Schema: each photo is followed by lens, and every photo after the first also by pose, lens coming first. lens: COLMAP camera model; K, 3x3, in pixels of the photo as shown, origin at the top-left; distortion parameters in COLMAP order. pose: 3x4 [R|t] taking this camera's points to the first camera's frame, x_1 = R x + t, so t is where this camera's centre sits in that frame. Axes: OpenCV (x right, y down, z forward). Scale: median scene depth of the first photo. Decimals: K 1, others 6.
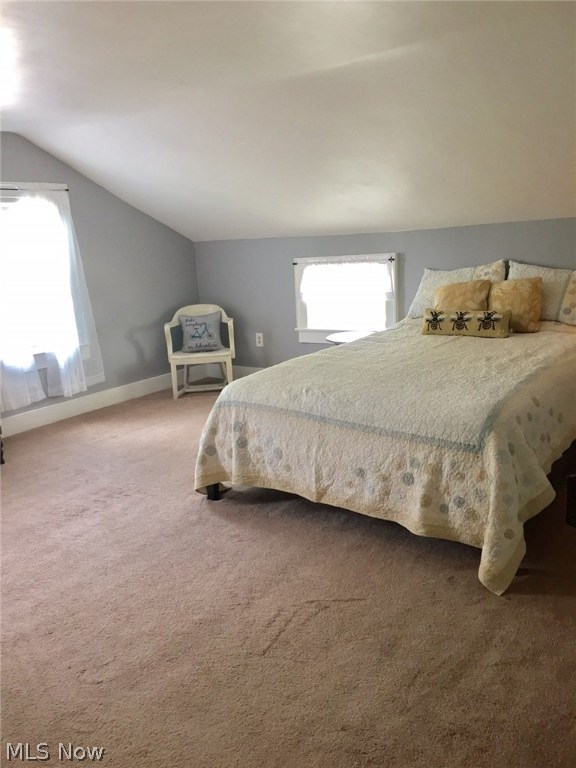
lens RADIAL K [[654.7, 0, 289.7], [0, 654.7, 381.3], [0, 0, 1]] dist [0.034336, -0.030191]
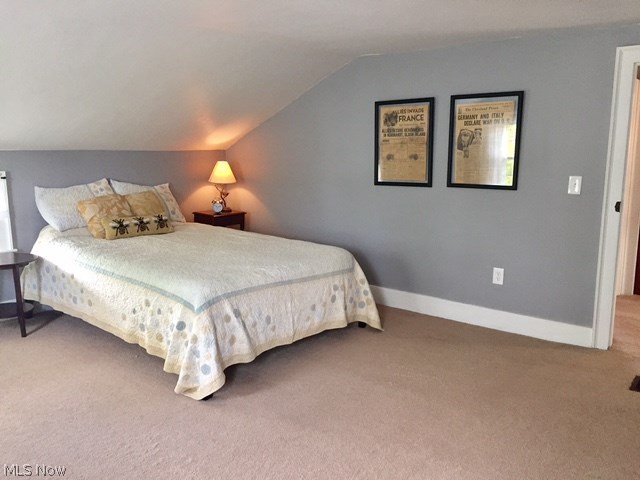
lens RADIAL K [[545.6, 0, 321.8], [0, 545.6, 242.7], [0, 0, 1]] dist [0.034336, -0.030191]
pose [[0.014926, -0.101475, 0.994726, -1.034605], [0.202491, 0.974530, 0.096377, -0.115312], [-0.979170, 0.199985, 0.035093, 0.815631]]
